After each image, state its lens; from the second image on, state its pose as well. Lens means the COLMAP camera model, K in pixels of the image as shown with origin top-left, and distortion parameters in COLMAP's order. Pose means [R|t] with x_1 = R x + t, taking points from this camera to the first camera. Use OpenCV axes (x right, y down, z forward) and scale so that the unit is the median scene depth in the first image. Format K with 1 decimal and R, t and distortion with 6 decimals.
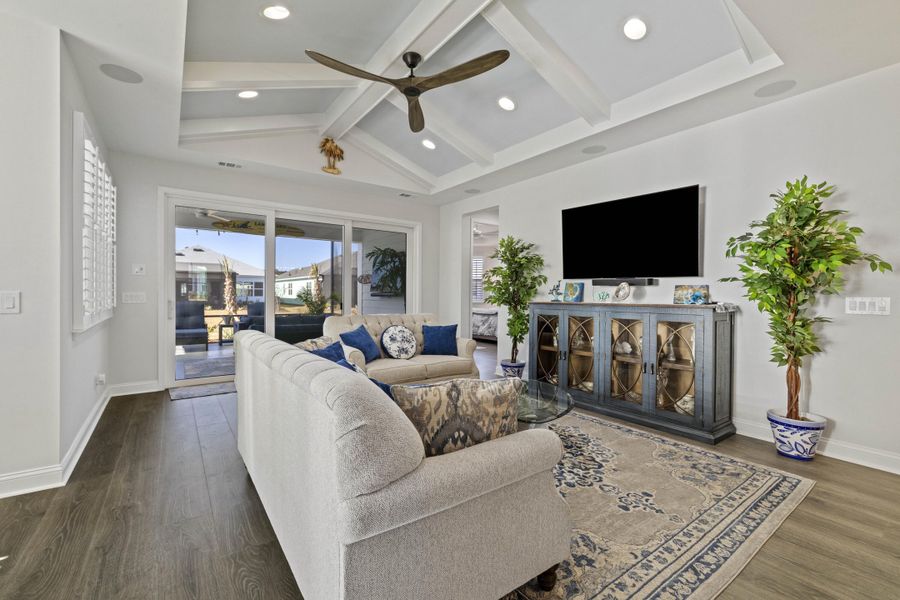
lens RADIAL K [[396.8, 0, 444.4], [0, 396.8, 298.7], [0, 0, 1]] dist [-0.002231, 0.002701]
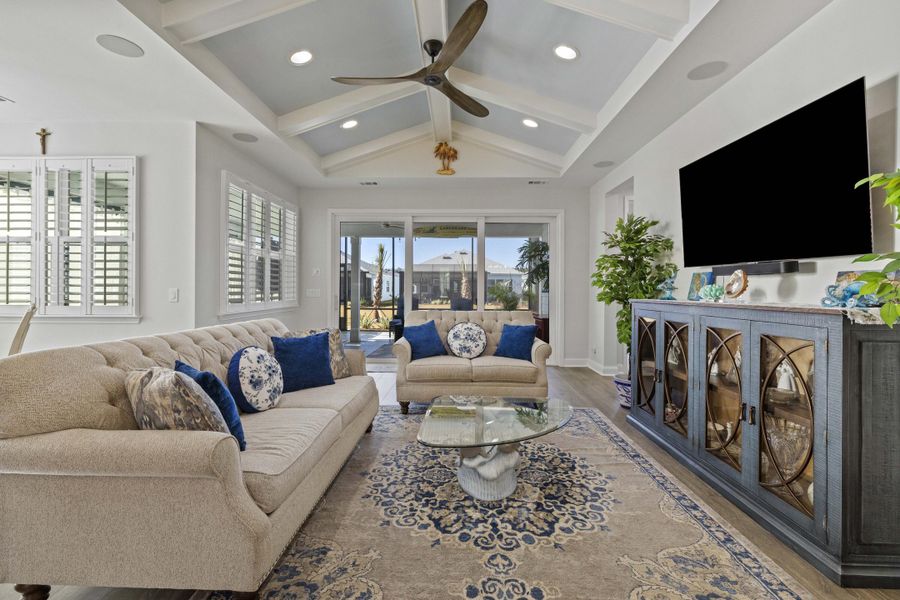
lens RADIAL K [[396.8, 0, 440.9], [0, 396.8, 291.4], [0, 0, 1]] dist [-0.002231, 0.002701]
pose [[0.788869, 0.000285, -0.614561, 0.437649], [-0.006292, 0.999951, -0.007613, 0.000287], [0.614529, 0.009872, 0.788833, 0.211710]]
